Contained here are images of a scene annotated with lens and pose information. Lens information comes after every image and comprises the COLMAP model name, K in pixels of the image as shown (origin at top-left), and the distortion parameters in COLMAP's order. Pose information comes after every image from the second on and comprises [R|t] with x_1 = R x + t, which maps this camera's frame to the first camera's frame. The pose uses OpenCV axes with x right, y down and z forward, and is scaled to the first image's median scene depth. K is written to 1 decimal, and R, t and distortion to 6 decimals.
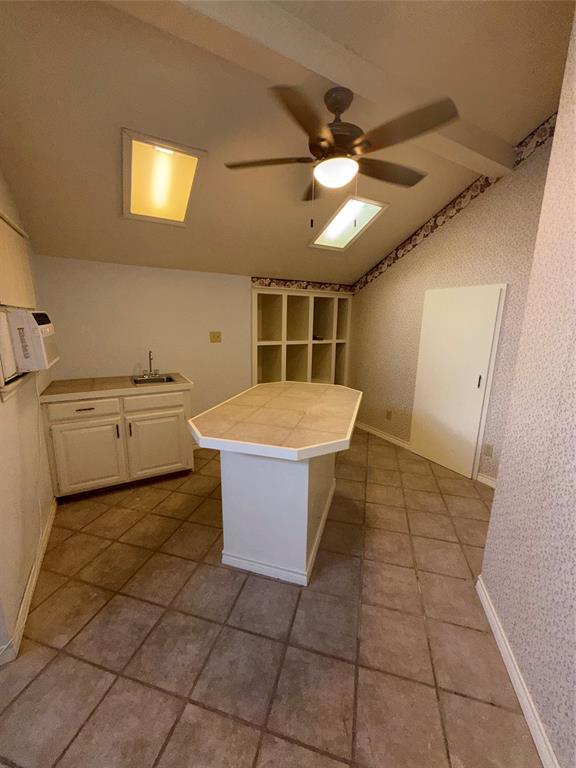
lens RADIAL K [[306.5, 0, 286.8], [0, 306.5, 382.4], [0, 0, 1]] dist [-0.000994, -0.000451]
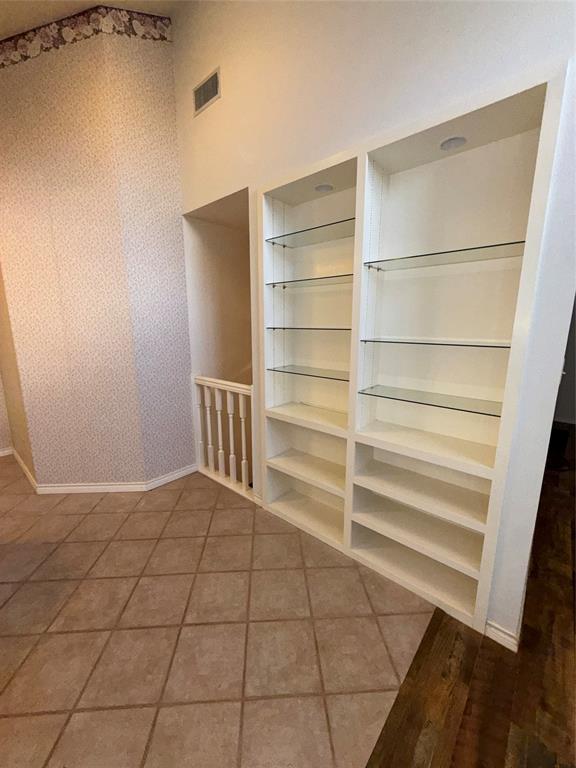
lens RADIAL K [[306.5, 0, 286.8], [0, 306.5, 382.4], [0, 0, 1]] dist [-0.000994, -0.000451]
pose [[-0.327501, -0.199263, 0.923600, -1.190562], [0.179766, 0.946513, 0.267949, -0.044962], [-0.927592, 0.253785, -0.274163, 0.141035]]
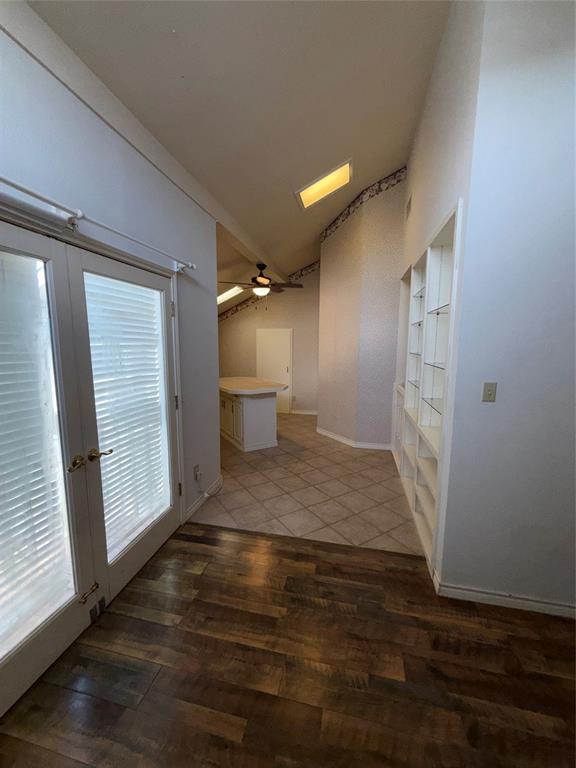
lens RADIAL K [[306.5, 0, 286.8], [0, 306.5, 382.4], [0, 0, 1]] dist [-0.000994, -0.000451]
pose [[0.670296, -0.108104, 0.734177, -1.920446], [0.153479, 0.988137, 0.005374, 0.135410], [-0.726049, 0.109078, 0.678937, -0.982699]]
